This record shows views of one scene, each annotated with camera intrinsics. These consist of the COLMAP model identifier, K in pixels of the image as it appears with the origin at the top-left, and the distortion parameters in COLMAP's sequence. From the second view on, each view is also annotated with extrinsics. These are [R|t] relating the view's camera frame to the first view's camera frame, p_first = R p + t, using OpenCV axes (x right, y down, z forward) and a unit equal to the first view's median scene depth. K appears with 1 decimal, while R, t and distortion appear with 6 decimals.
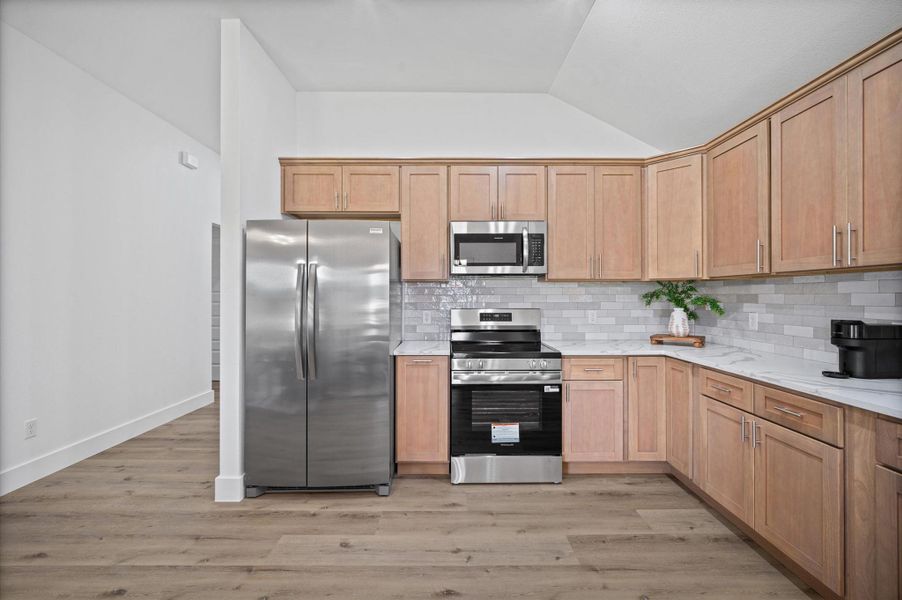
lens RADIAL K [[373.9, 0, 452.9], [0, 373.9, 293.3], [0, 0, 1]] dist [-0.003209, -0.000349]
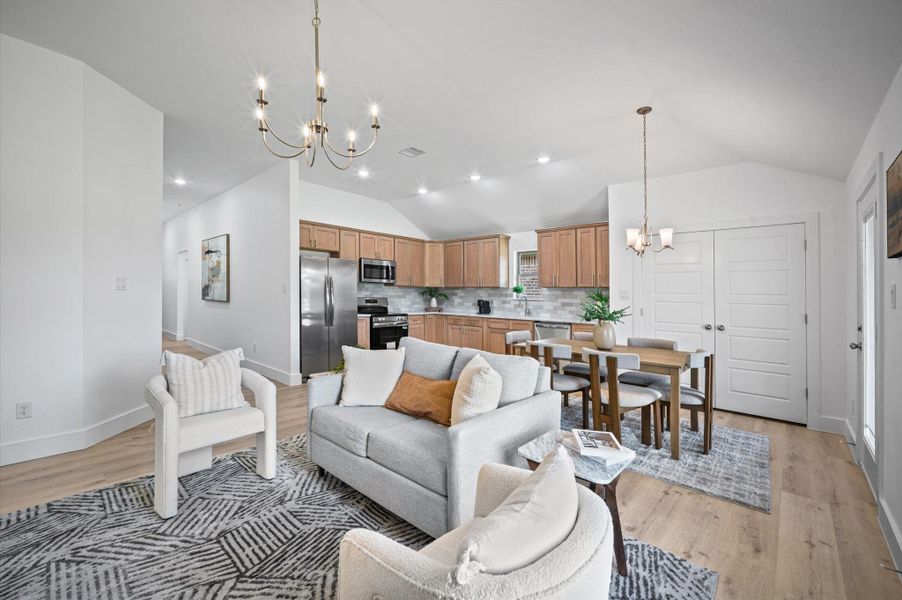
lens RADIAL K [[373.9, 0, 452.9], [0, 373.9, 293.3], [0, 0, 1]] dist [-0.003209, -0.000349]
pose [[0.680416, 0.013885, 0.732694, -1.400888], [-0.022377, 0.999748, 0.001834, 0.000510], [-0.732484, -0.017643, 0.680556, -1.016352]]
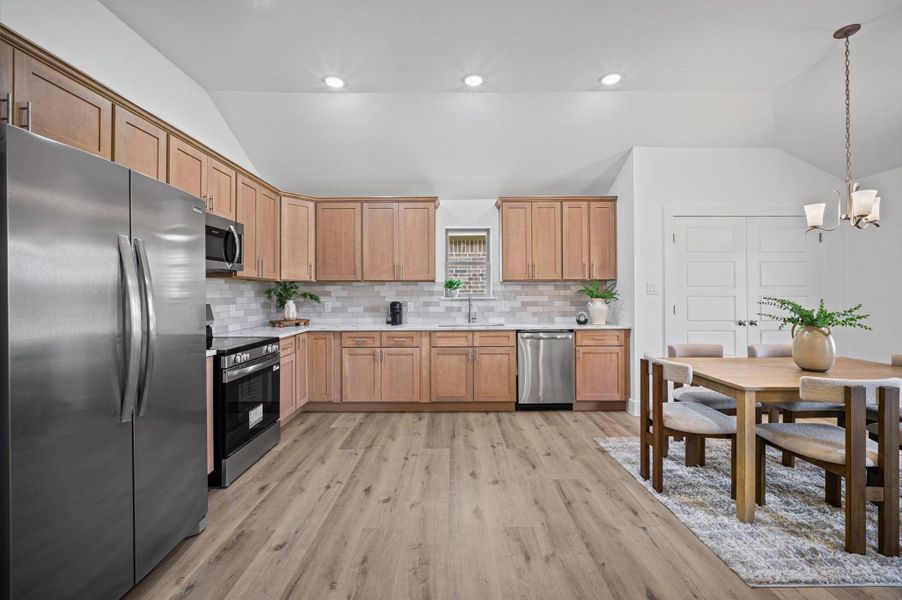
lens RADIAL K [[367.4, 0, 453.1], [0, 367.4, 293.3], [0, 0, 1]] dist [-0.001049, -0.000251]
pose [[0.009917, 0.001784, 0.999949, -0.909244], [-0.003506, 0.999992, -0.001749, 0.013176], [-0.999945, -0.003489, 0.009923, 0.400170]]
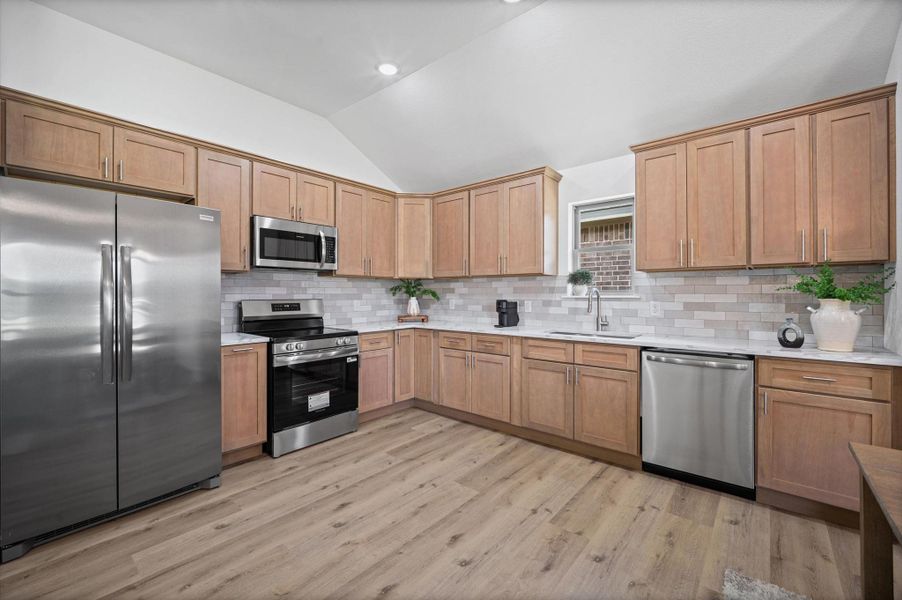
lens RADIAL K [[373.9, 0, 452.9], [0, 373.9, 293.3], [0, 0, 1]] dist [-0.003209, -0.000349]
pose [[0.651758, 0.000099, 0.758427, -0.479287], [-0.005265, 0.999976, 0.004393, 0.018324], [-0.758409, -0.006856, 0.651743, -0.107258]]
